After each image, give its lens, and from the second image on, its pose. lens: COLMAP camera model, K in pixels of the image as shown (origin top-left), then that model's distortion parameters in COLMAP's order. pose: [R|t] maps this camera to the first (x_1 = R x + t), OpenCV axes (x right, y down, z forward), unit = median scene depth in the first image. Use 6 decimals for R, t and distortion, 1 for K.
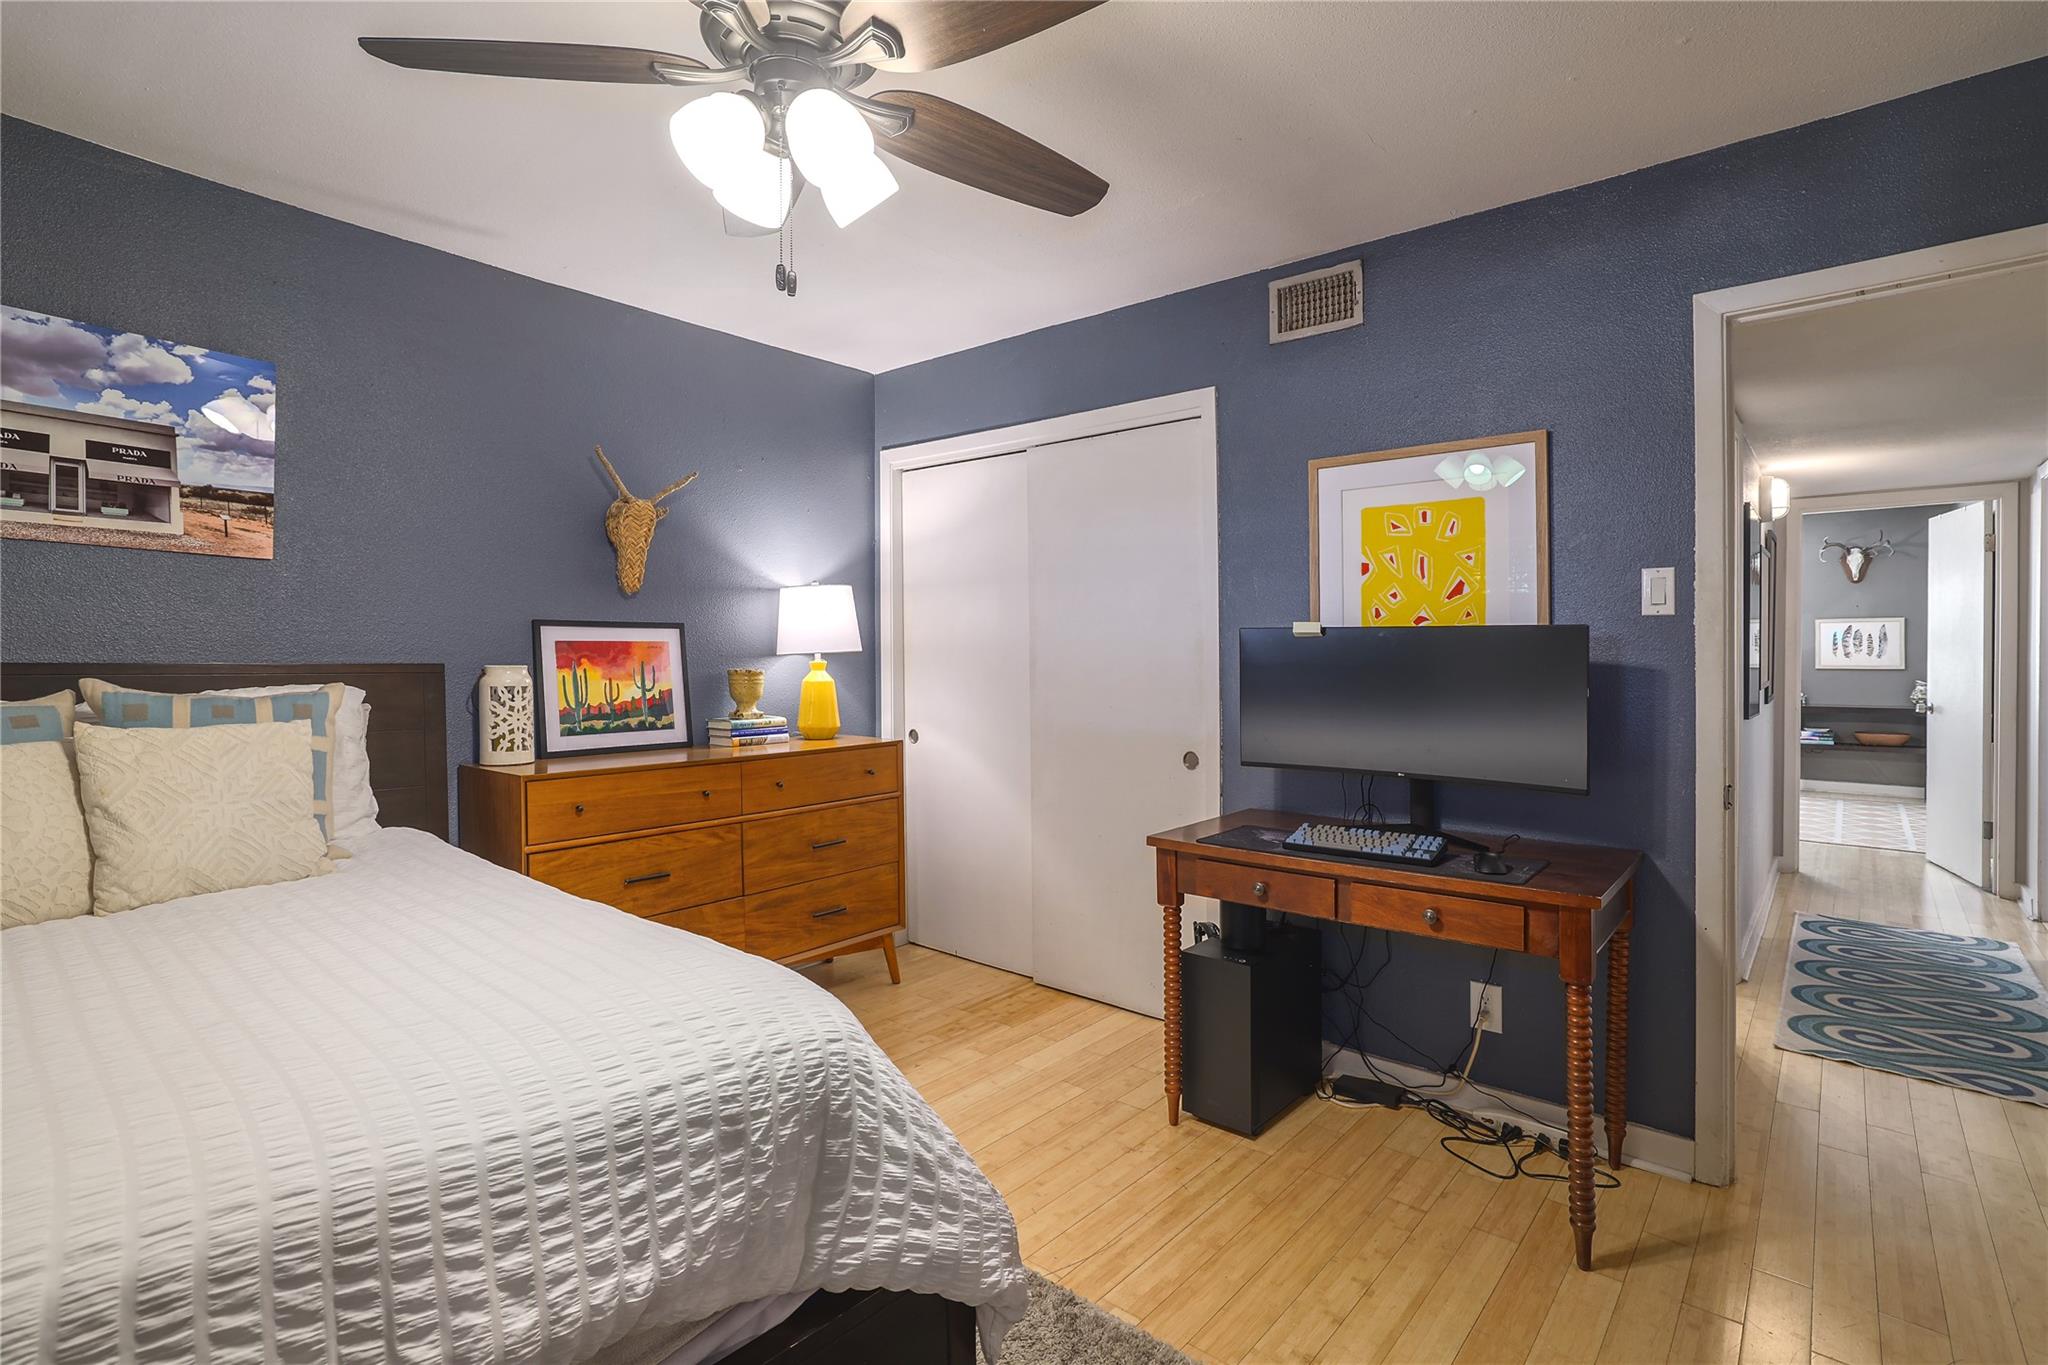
lens RADIAL K [[1037.4, 0, 1019.5], [0, 1037.4, 668.0], [0, 0, 1]] dist [-0.009074, 0.004797]
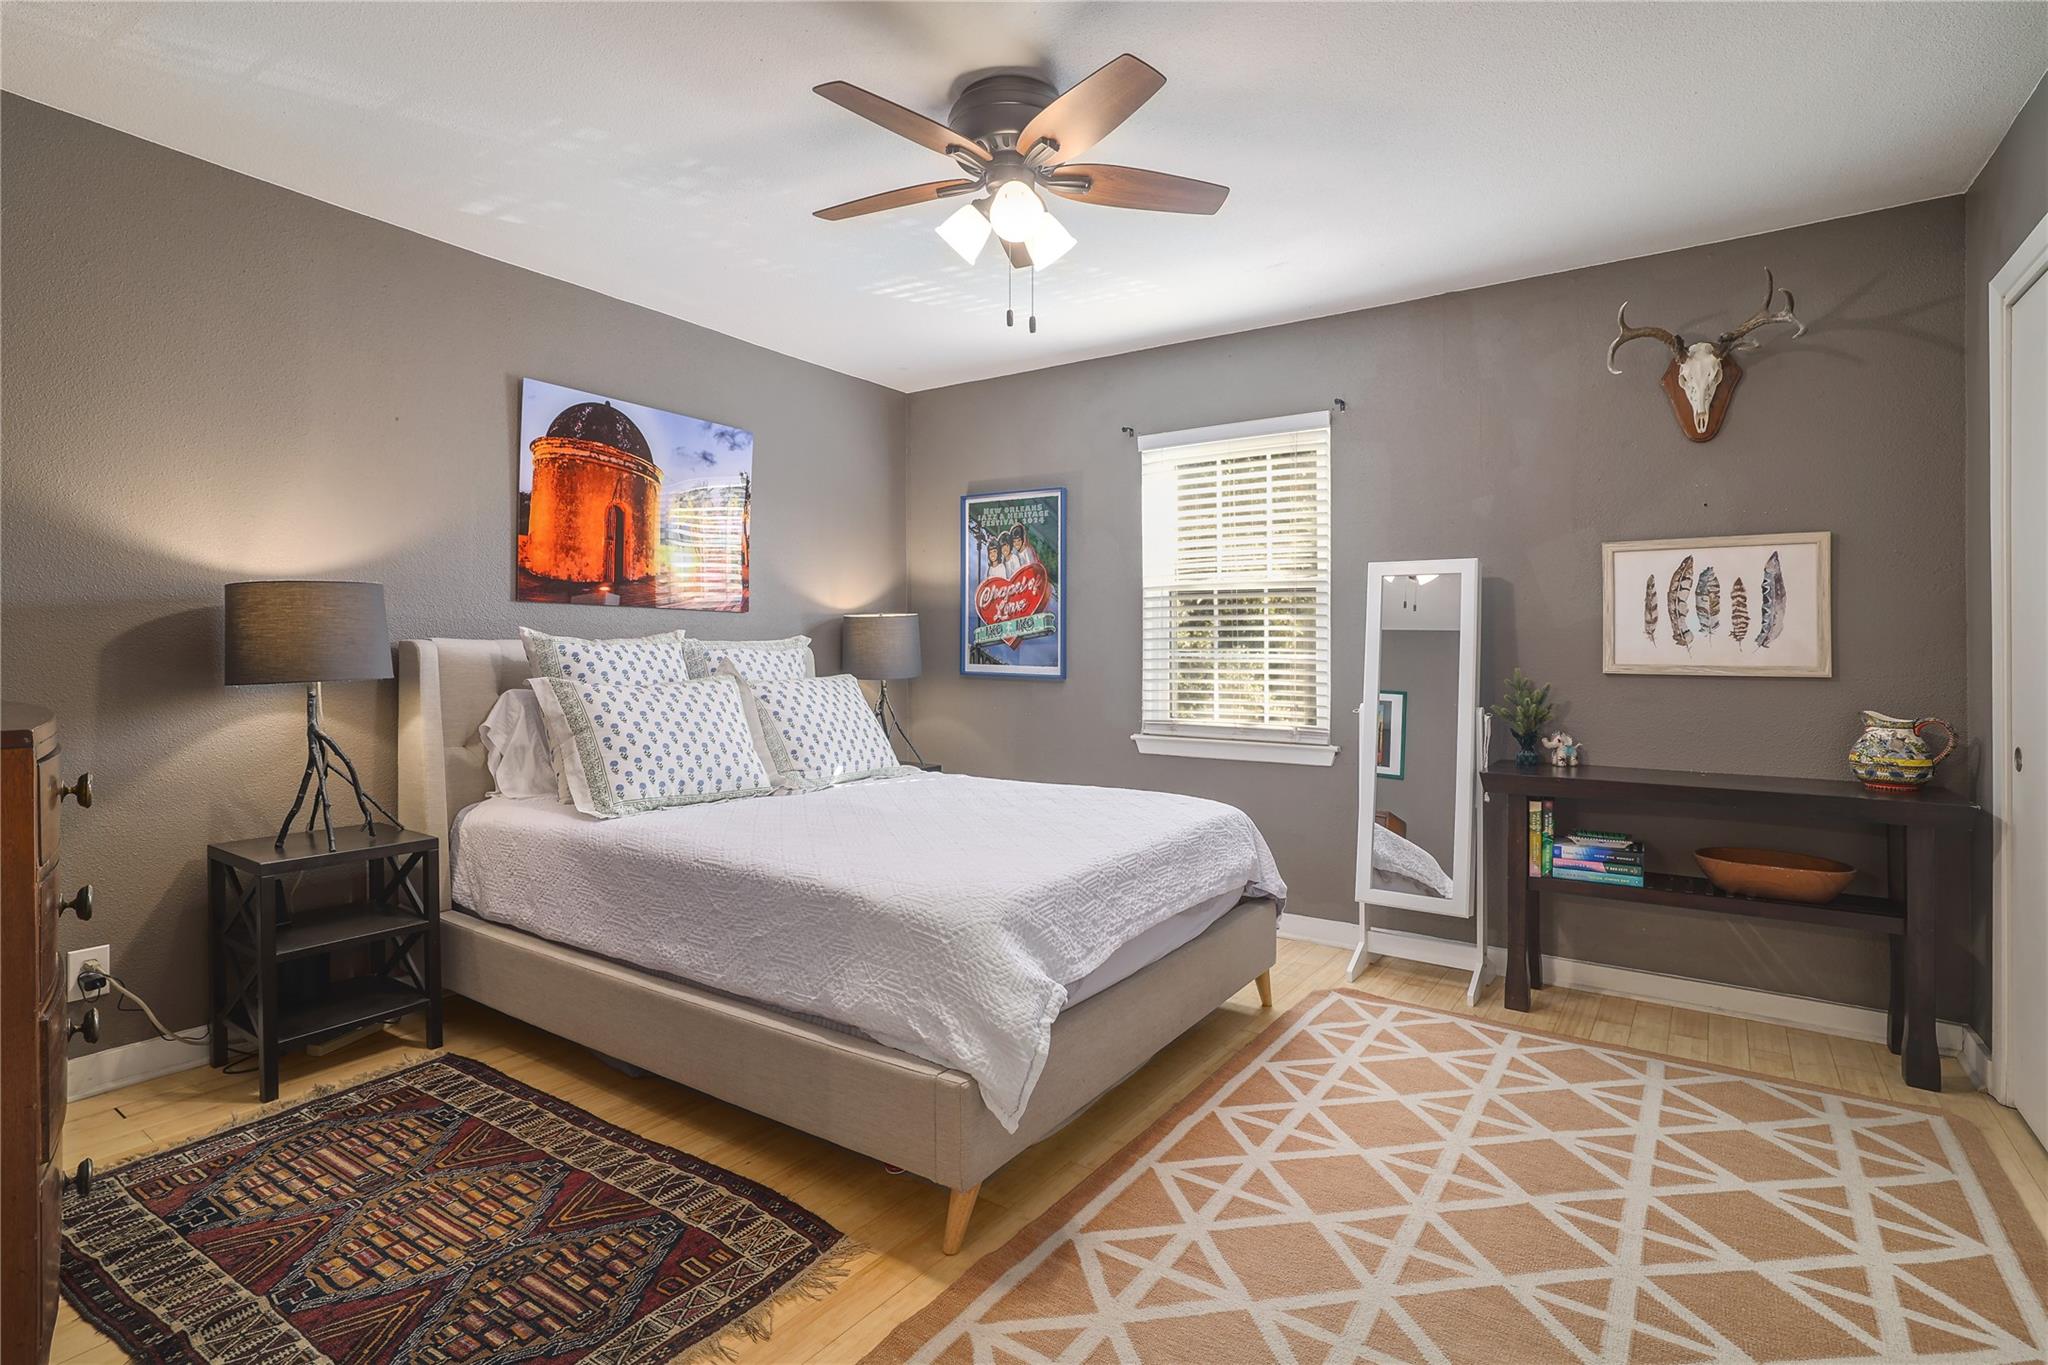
lens RADIAL K [[1037.4, 0, 992.0], [0, 1037.4, 646.4], [0, 0, 1]] dist [-0.009074, 0.004797]
pose [[0.998101, 0.011718, 0.060466, 0.535822], [-0.010572, 0.999759, -0.019243, 0.000441], [-0.060677, 0.018568, 0.997985, 0.649597]]
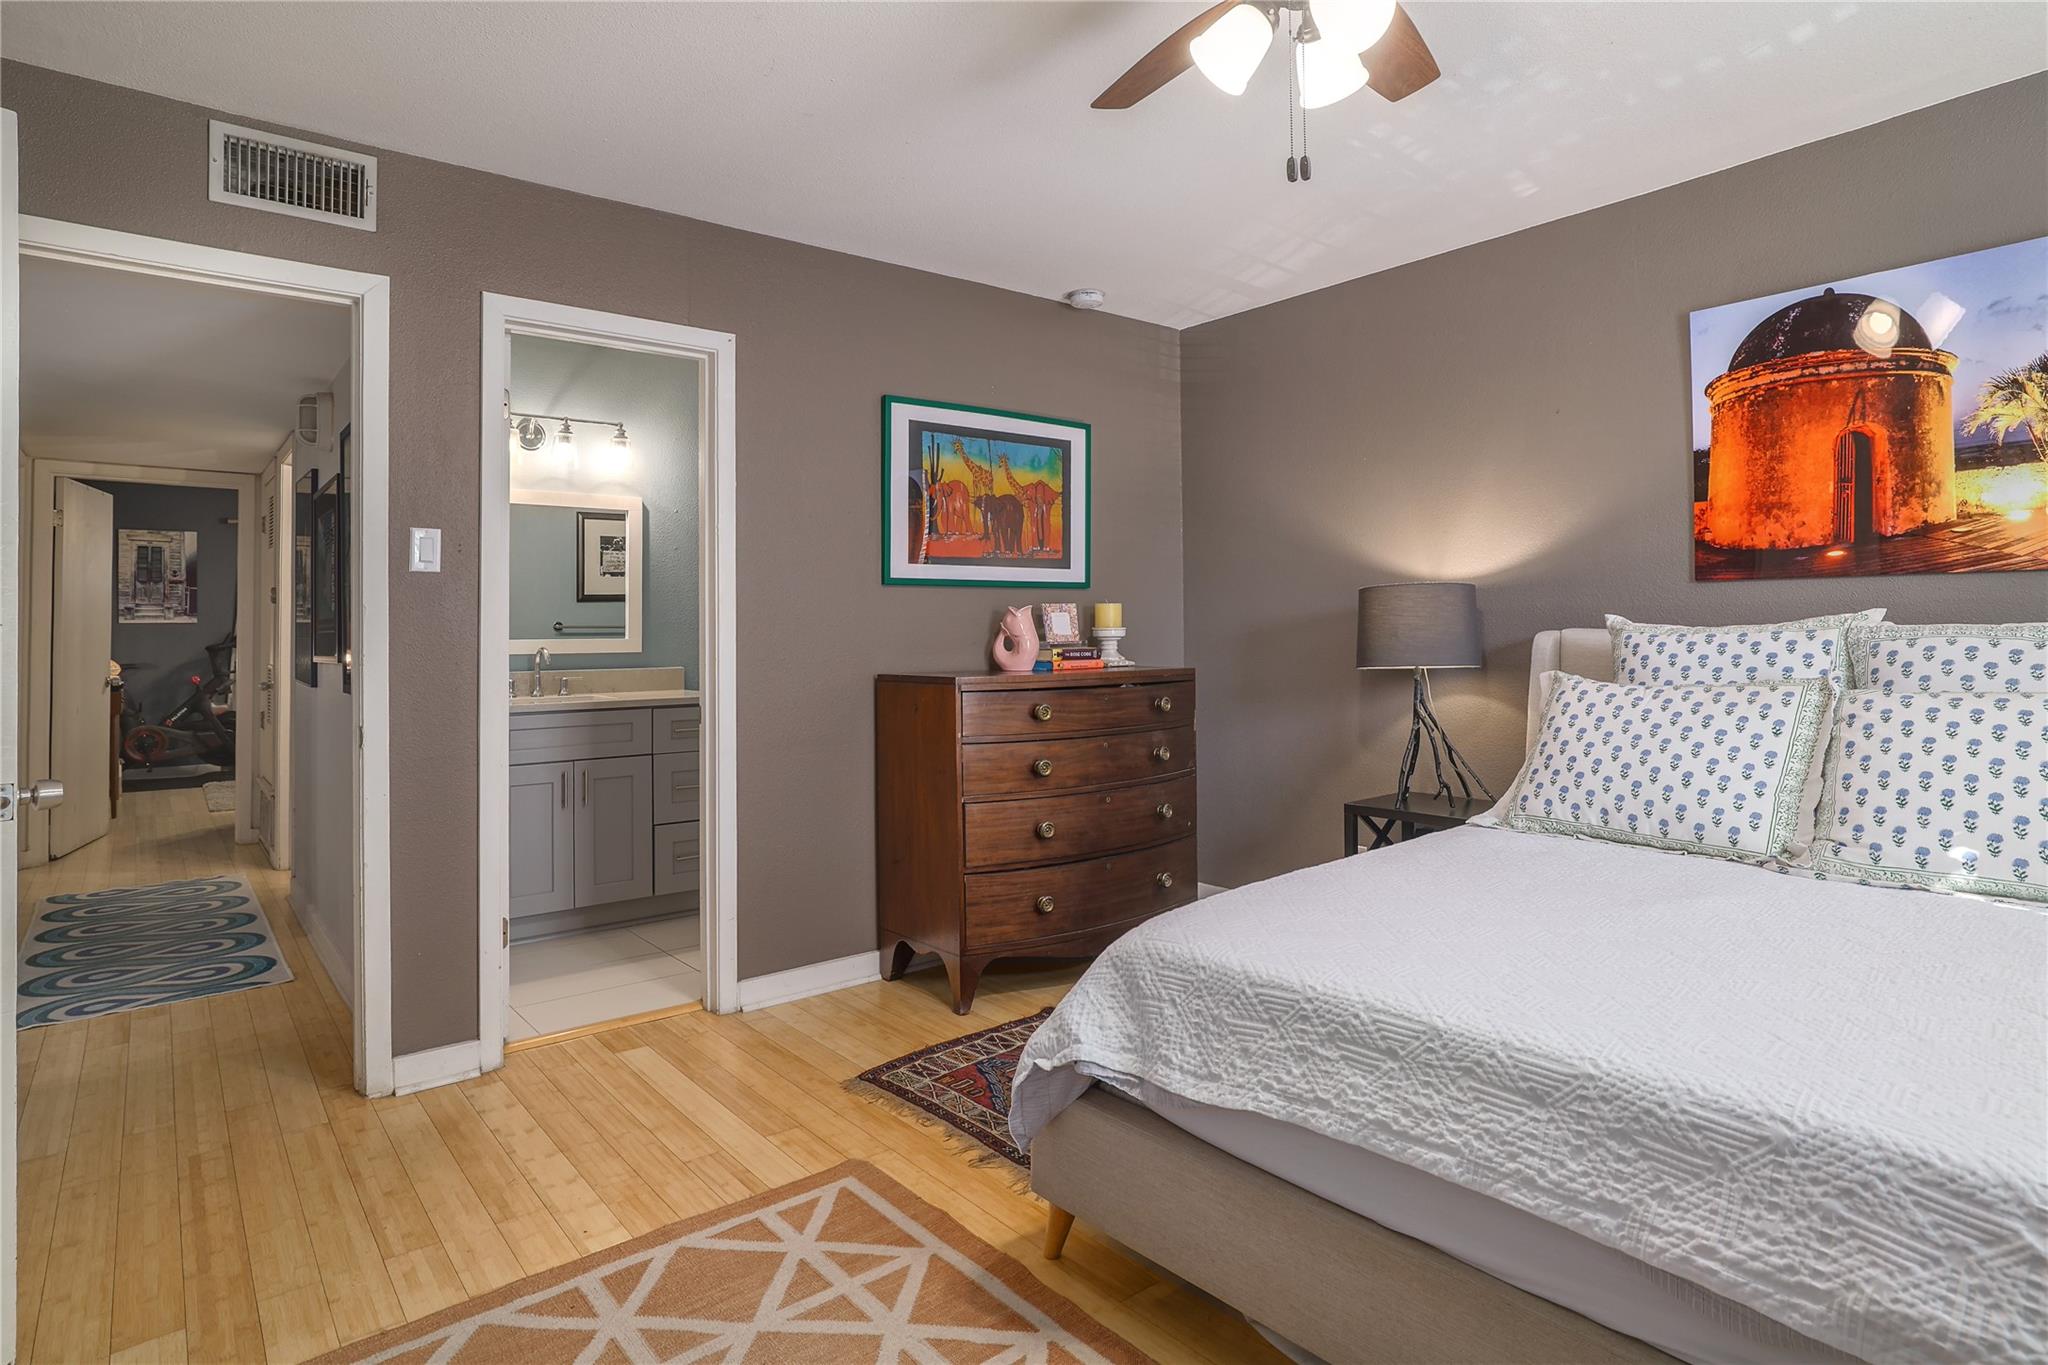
lens RADIAL K [[1060.7, 0, 968.1], [0, 1060.7, 656.0], [0, 0, 1]] dist [-0.003823, 0.006800]
pose [[-0.228497, 0.019727, -0.973345, 0.767457], [-0.012617, 0.999651, 0.023222, -0.004068], [0.973463, 0.017587, -0.228168, 0.915862]]
